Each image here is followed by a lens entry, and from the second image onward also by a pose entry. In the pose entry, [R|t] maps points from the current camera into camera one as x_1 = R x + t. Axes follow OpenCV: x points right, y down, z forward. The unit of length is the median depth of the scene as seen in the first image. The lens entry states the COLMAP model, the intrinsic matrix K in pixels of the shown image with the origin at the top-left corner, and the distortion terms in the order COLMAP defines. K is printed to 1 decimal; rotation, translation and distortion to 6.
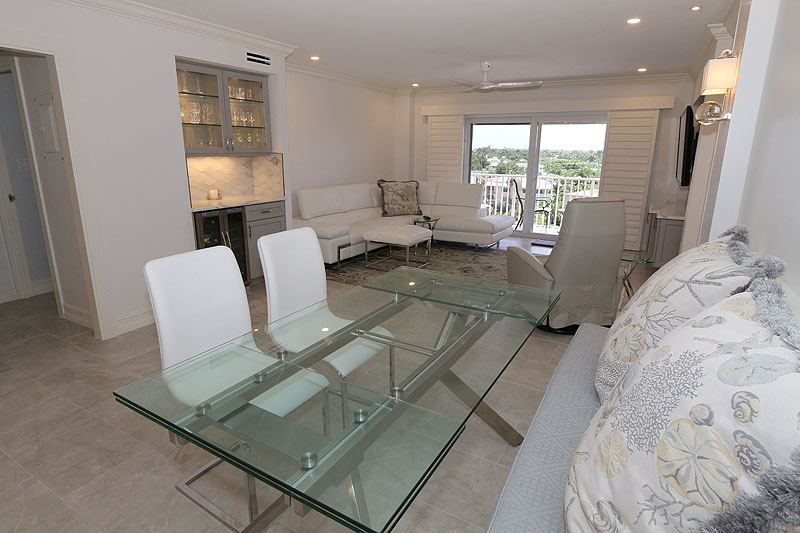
lens RADIAL K [[460.8, 0, 408.2], [0, 460.8, 270.6], [0, 0, 1]] dist [-0.038548, 0.000155]
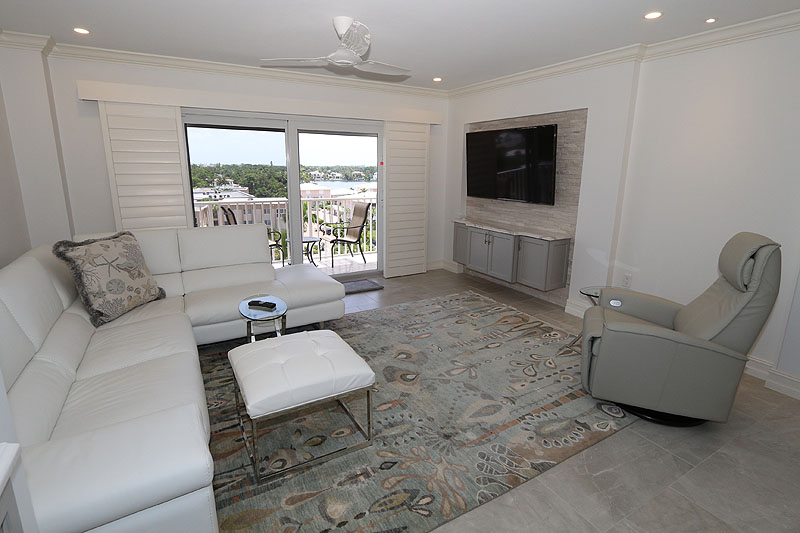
lens RADIAL K [[405.0, 0, 401.4], [0, 405.0, 265.9], [0, 0, 1]] dist [-0.022801, 0.003692]
pose [[0.487670, -0.208586, 0.847744, -0.220937], [0.213933, 0.969985, 0.115597, -0.154052], [-0.846410, 0.124987, 0.517656, 0.561707]]
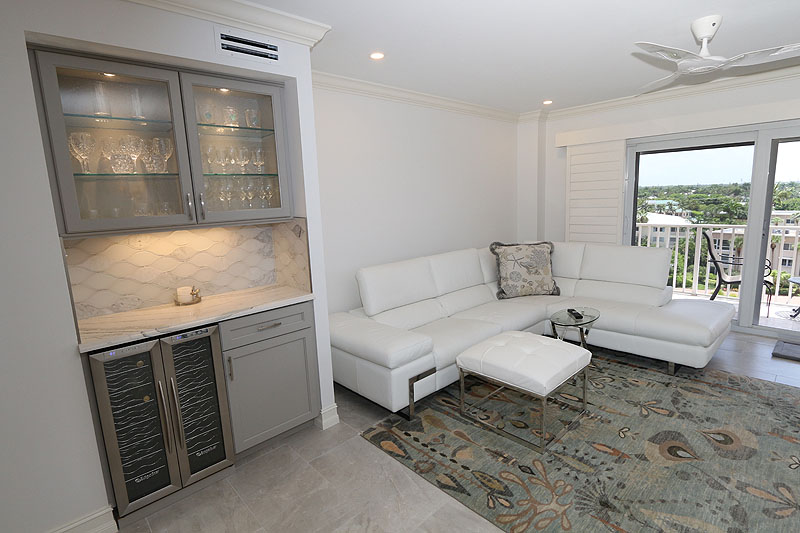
lens RADIAL K [[405.0, 0, 406.4], [0, 405.0, 261.3], [0, 0, 1]] dist [-0.022801, 0.003692]
pose [[0.956363, -0.004786, -0.292144, -0.011211], [-0.023525, 0.995359, -0.093317, -0.112998], [0.291234, 0.096117, 0.951811, 0.404233]]
